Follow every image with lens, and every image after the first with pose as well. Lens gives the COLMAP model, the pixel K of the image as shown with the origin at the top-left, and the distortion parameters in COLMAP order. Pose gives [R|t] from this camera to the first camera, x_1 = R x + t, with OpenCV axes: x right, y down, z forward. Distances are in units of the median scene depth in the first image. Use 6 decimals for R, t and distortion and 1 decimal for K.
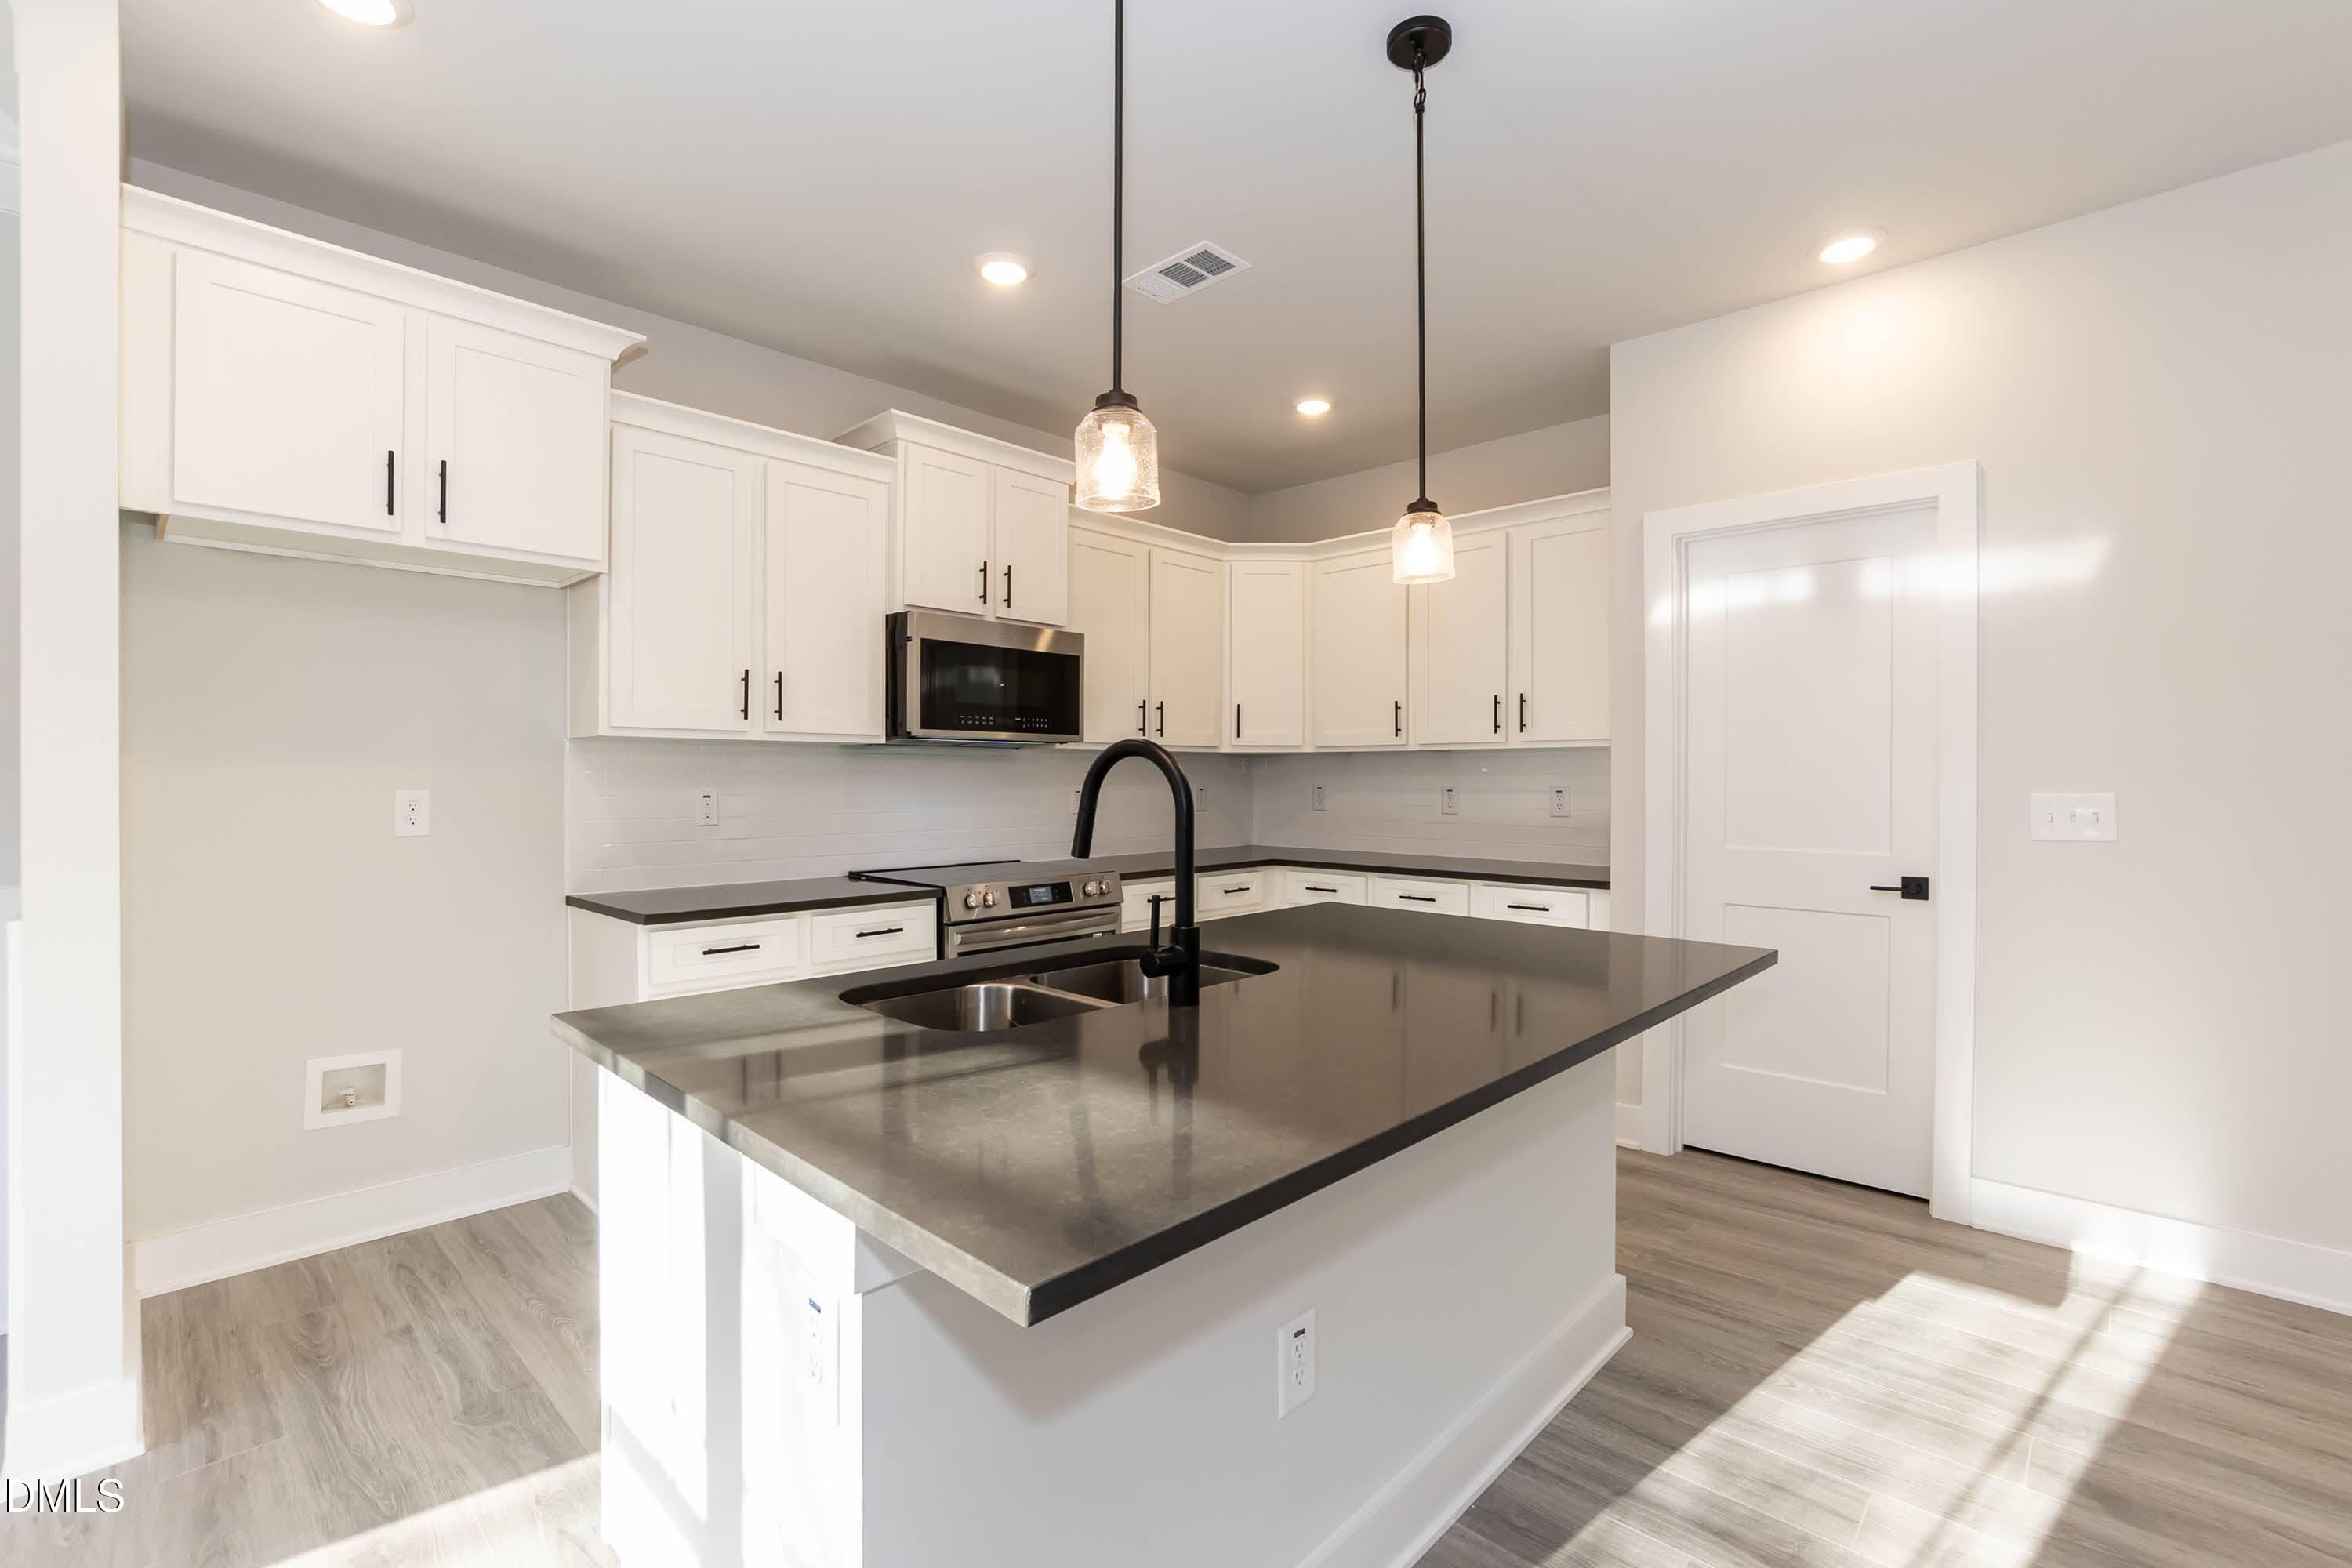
lens RADIAL K [[1028.1, 0, 1168.4], [0, 1028.1, 780.5], [0, 0, 1]] dist [-0.022636, 0.001438]
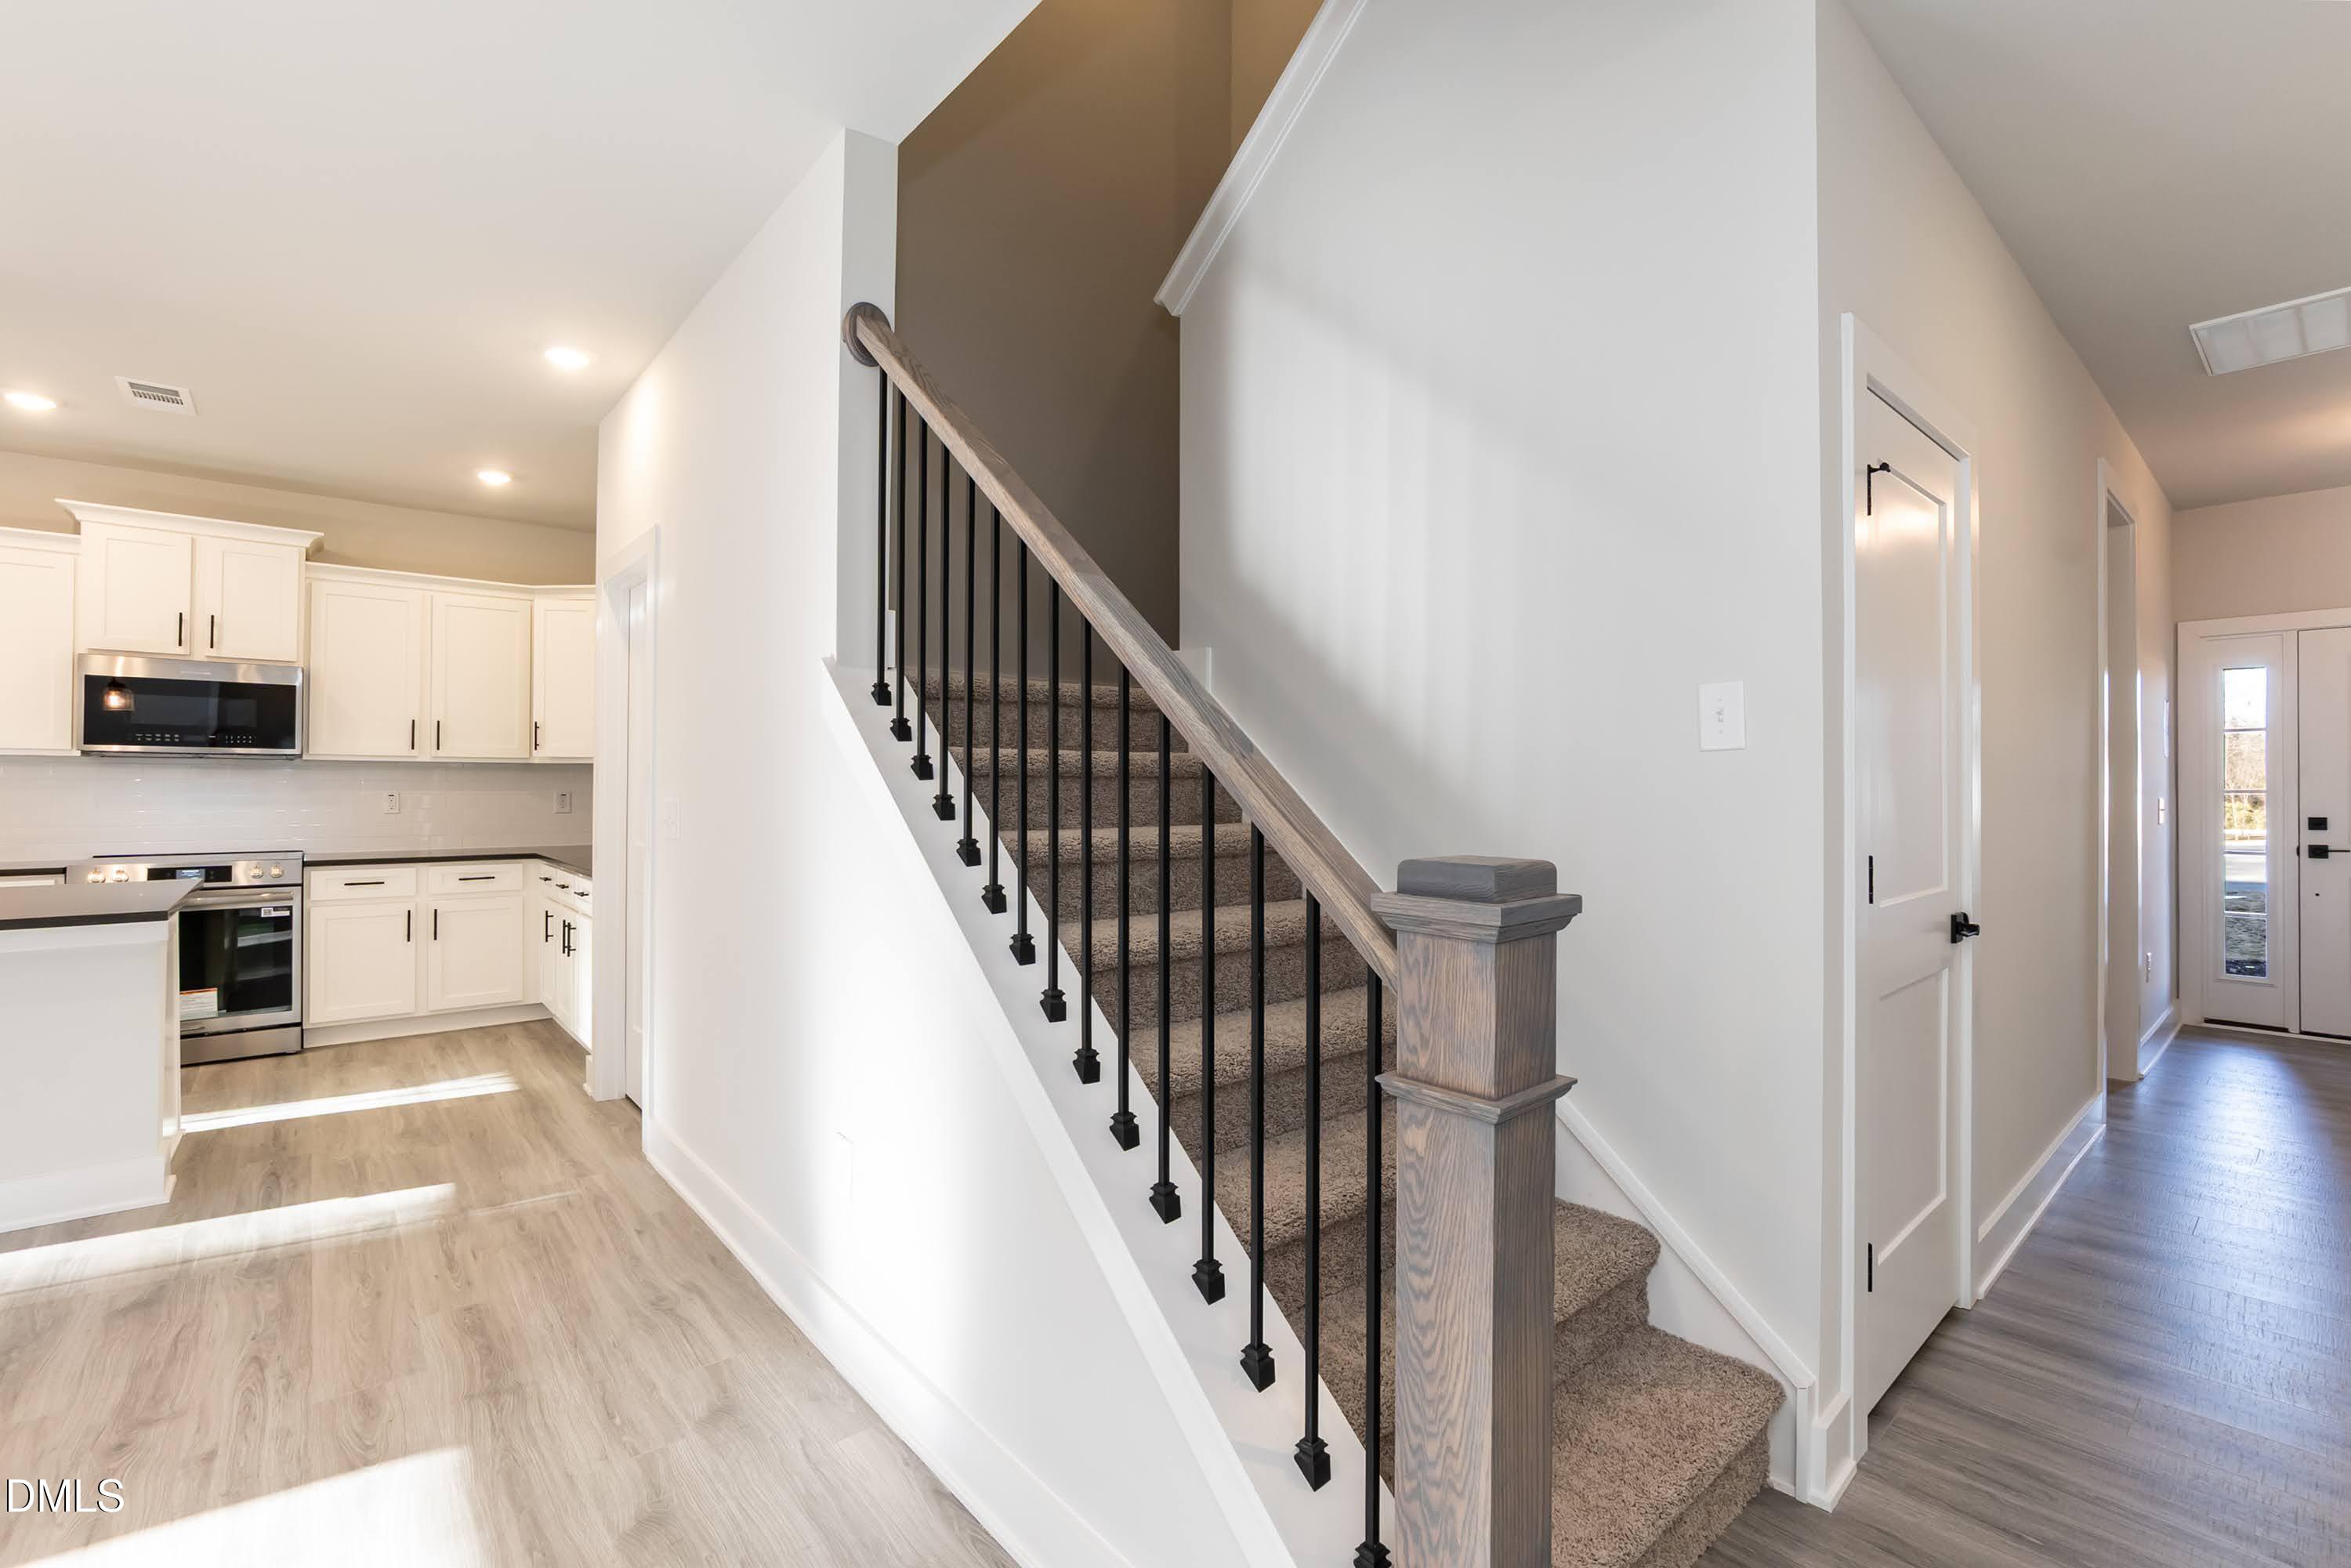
lens RADIAL K [[1027.7, 0, 1181.6], [0, 1027.7, 779.6], [0, 0, 1]] dist [-0.022636, 0.001438]
pose [[0.994434, 0.000798, -0.105363, 1.243827], [-0.002579, 0.999856, -0.016769, 0.011787], [0.105334, 0.016948, 0.994292, -0.111109]]
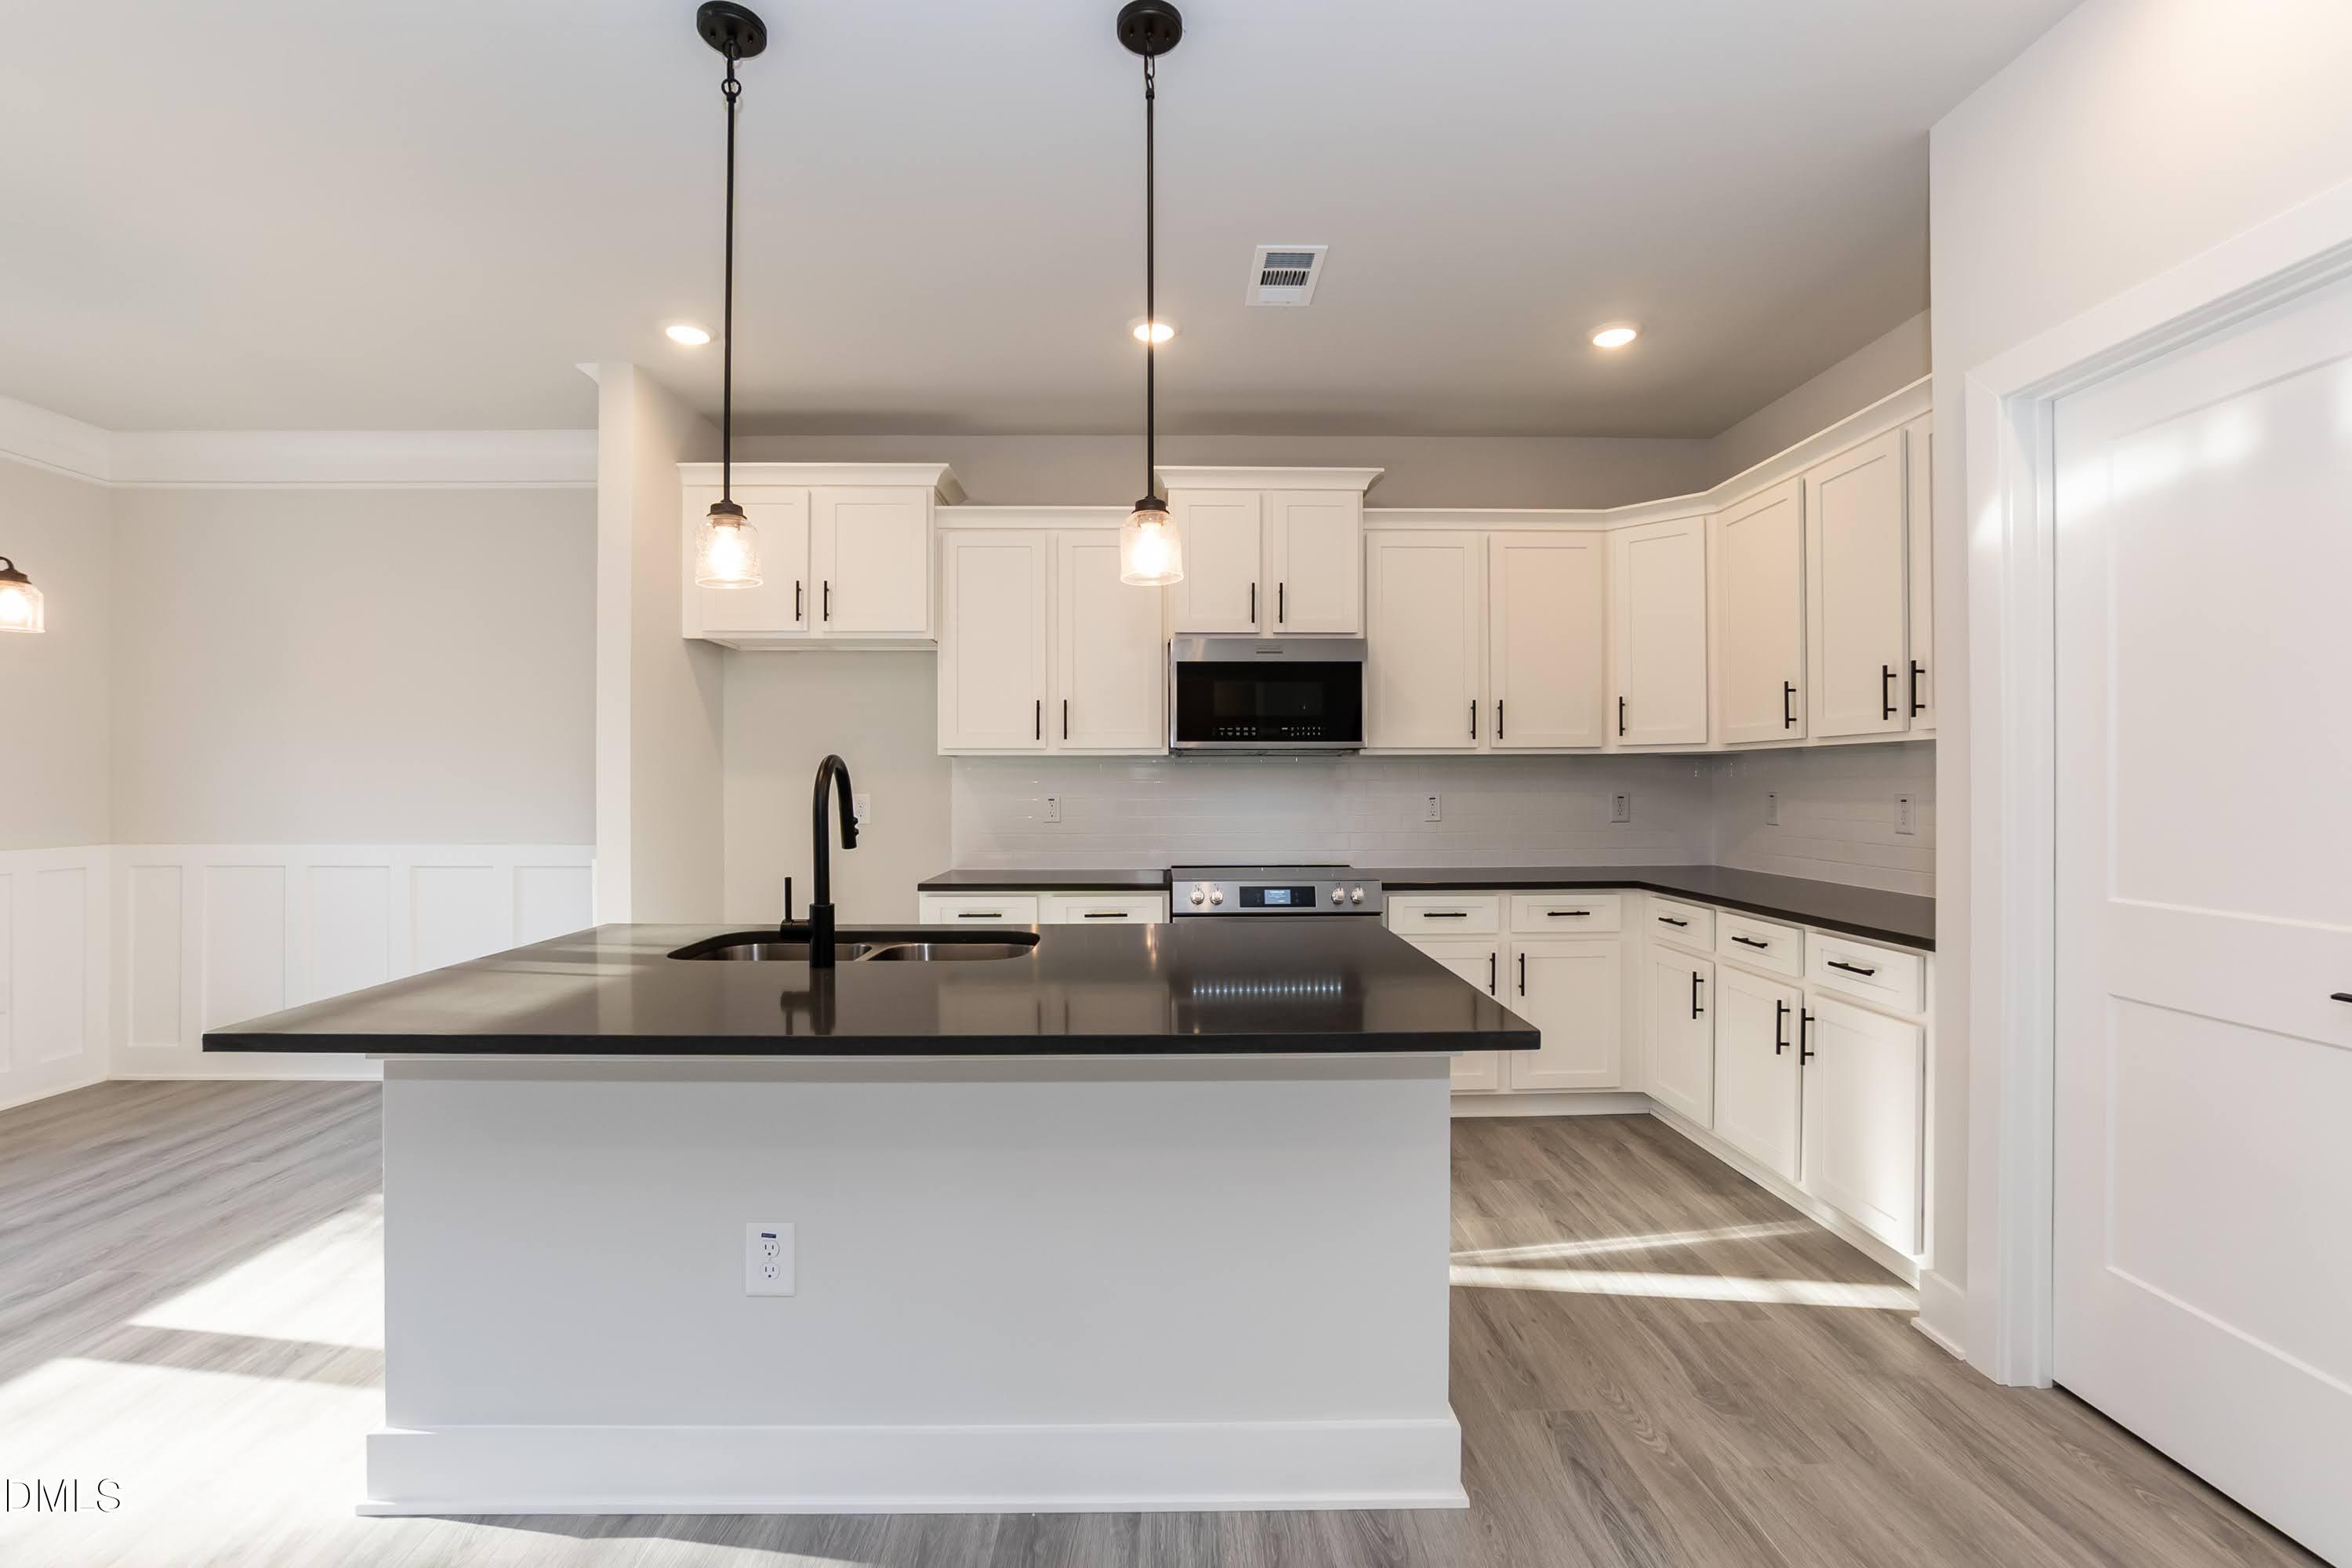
lens RADIAL K [[1028.1, 0, 1172.8], [0, 1028.1, 780.0], [0, 0, 1]] dist [-0.022636, 0.001438]
pose [[0.706141, -0.005190, -0.708052, 0.546958], [0.000721, 0.999978, -0.006610, -0.000429], [0.708071, 0.004157, 0.706129, 0.191853]]
